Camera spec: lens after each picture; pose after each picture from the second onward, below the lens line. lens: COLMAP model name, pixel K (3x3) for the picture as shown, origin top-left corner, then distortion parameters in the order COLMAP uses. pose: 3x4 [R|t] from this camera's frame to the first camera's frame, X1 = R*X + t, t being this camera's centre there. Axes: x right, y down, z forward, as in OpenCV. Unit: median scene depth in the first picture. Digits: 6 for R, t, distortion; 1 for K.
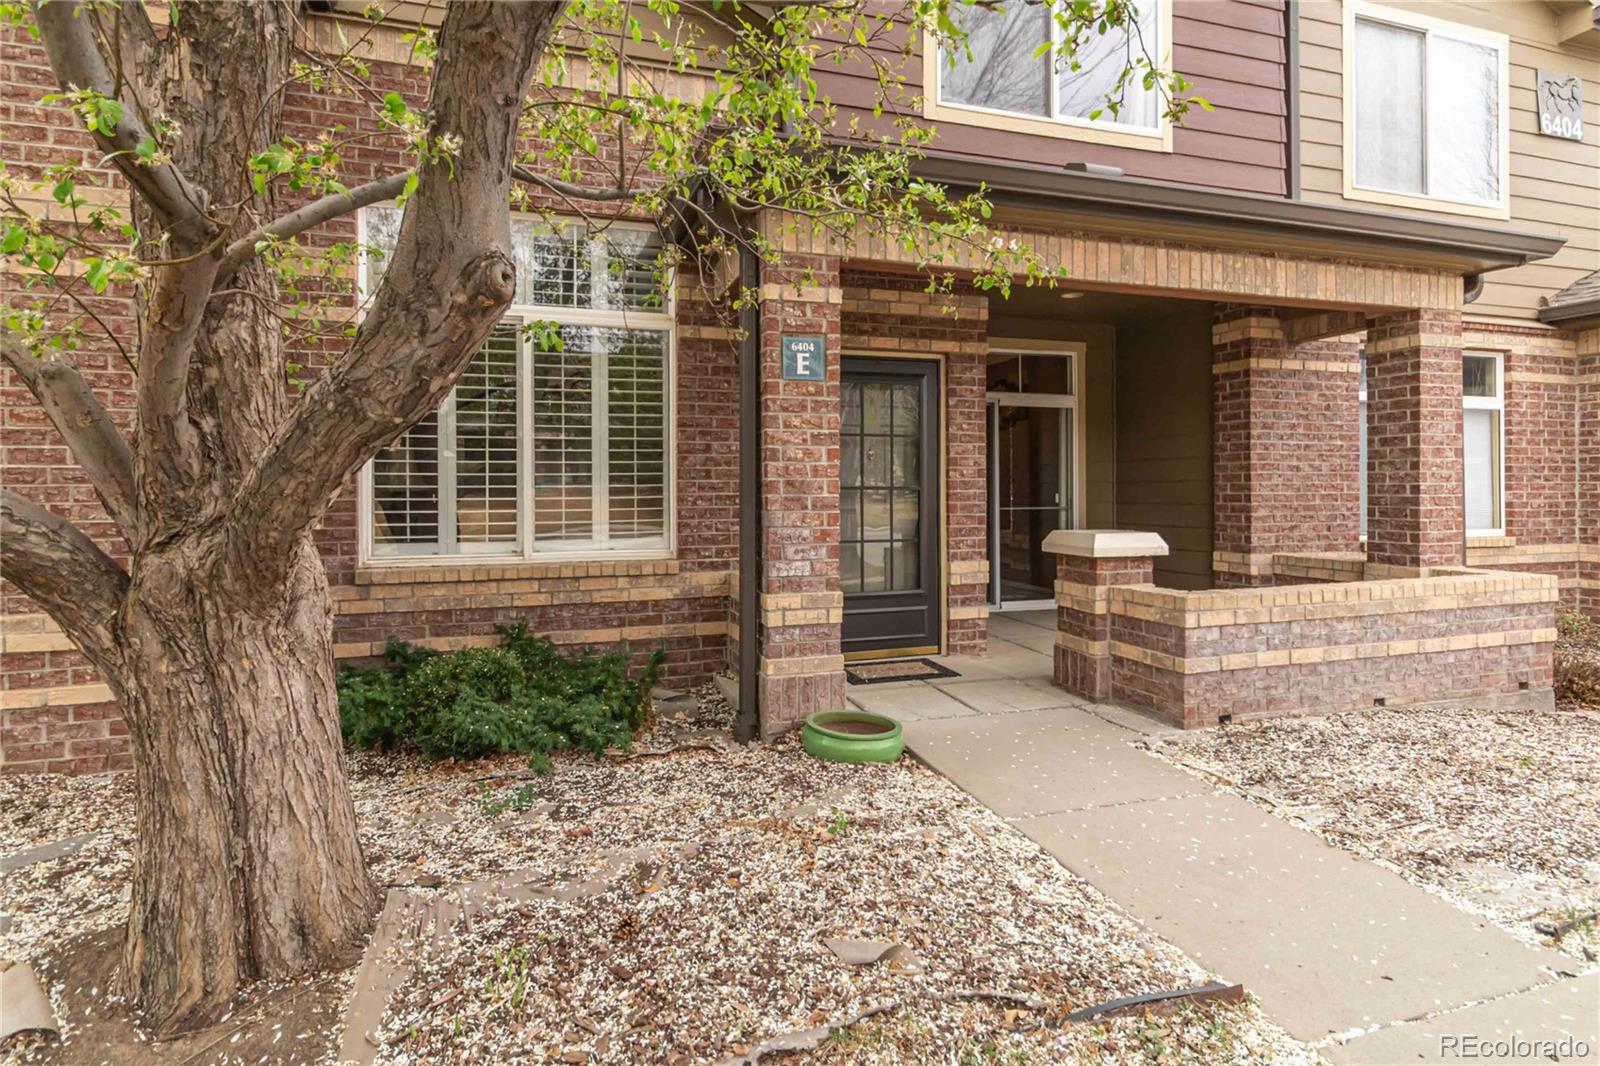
lens RADIAL K [[870.7, 0, 793.1], [0, 870.7, 483.2], [0, 0, 1]] dist [0.001884, -0.000881]
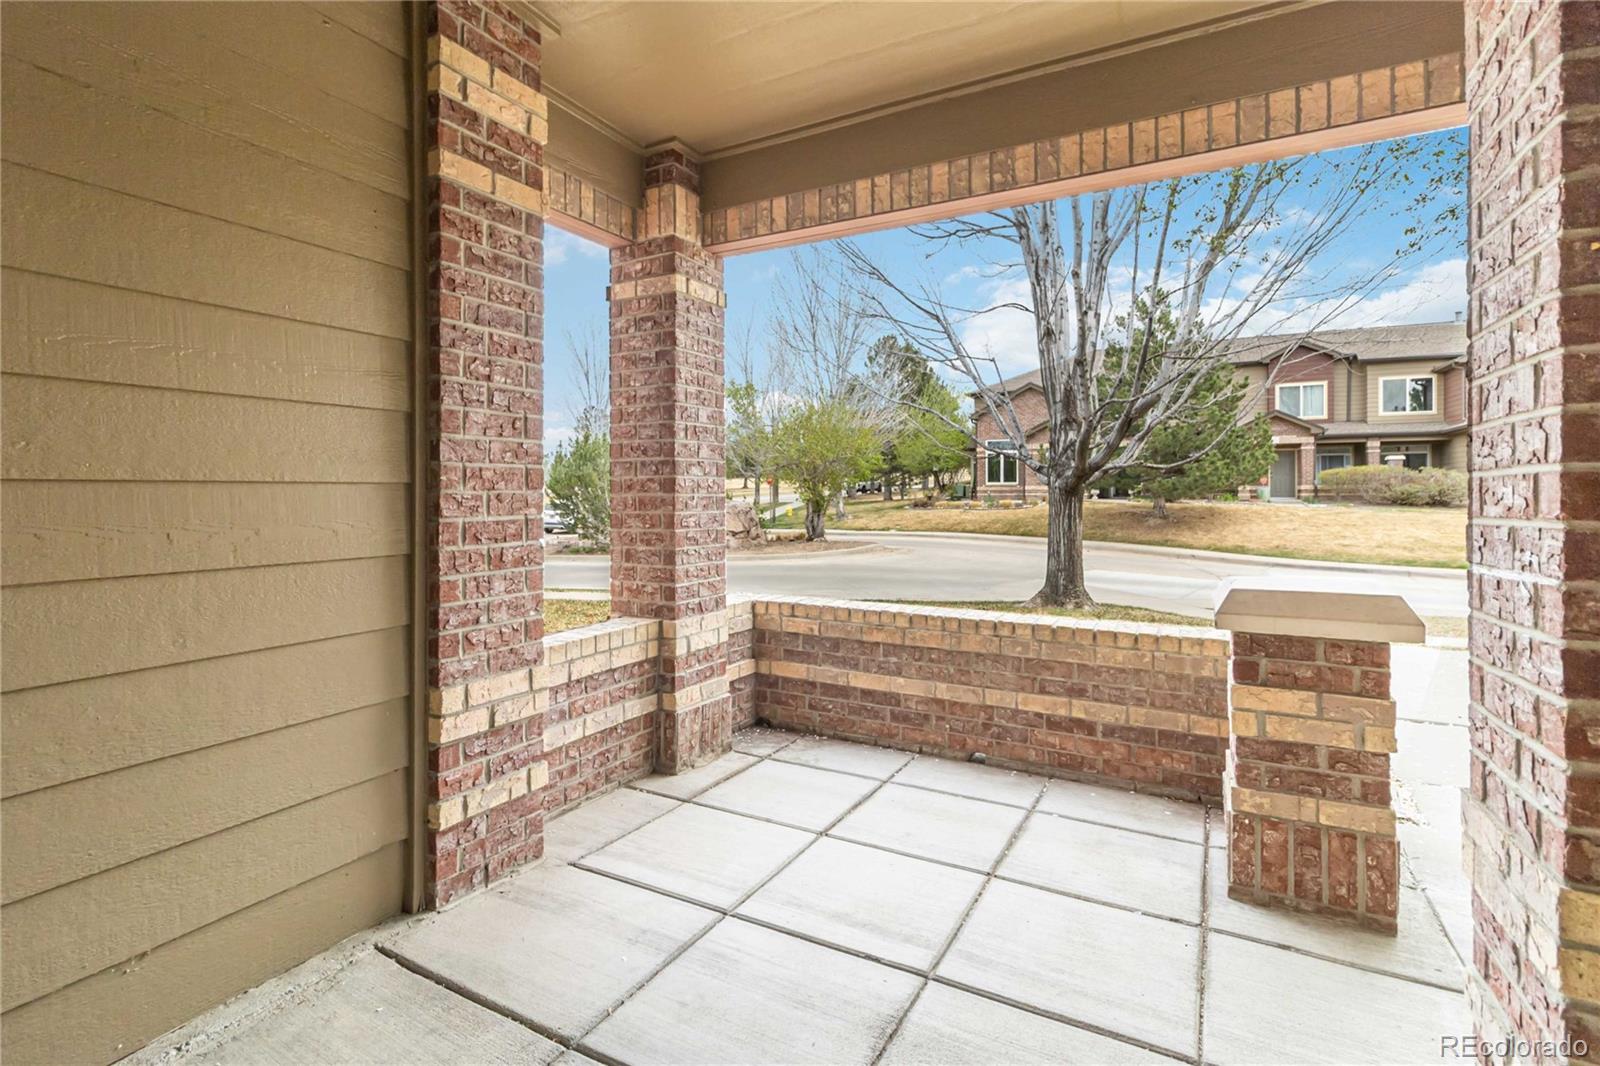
lens RADIAL K [[744.2, 0, 803.5], [0, 744.2, 487.8], [0, 0, 1]] dist [-0.002416, -0.000151]
pose [[-0.686358, 0.008251, 0.727217, 0.193751], [-0.002576, 0.999902, -0.013776, 0.002547], [-0.727260, -0.011329, -0.686269, 1.245113]]
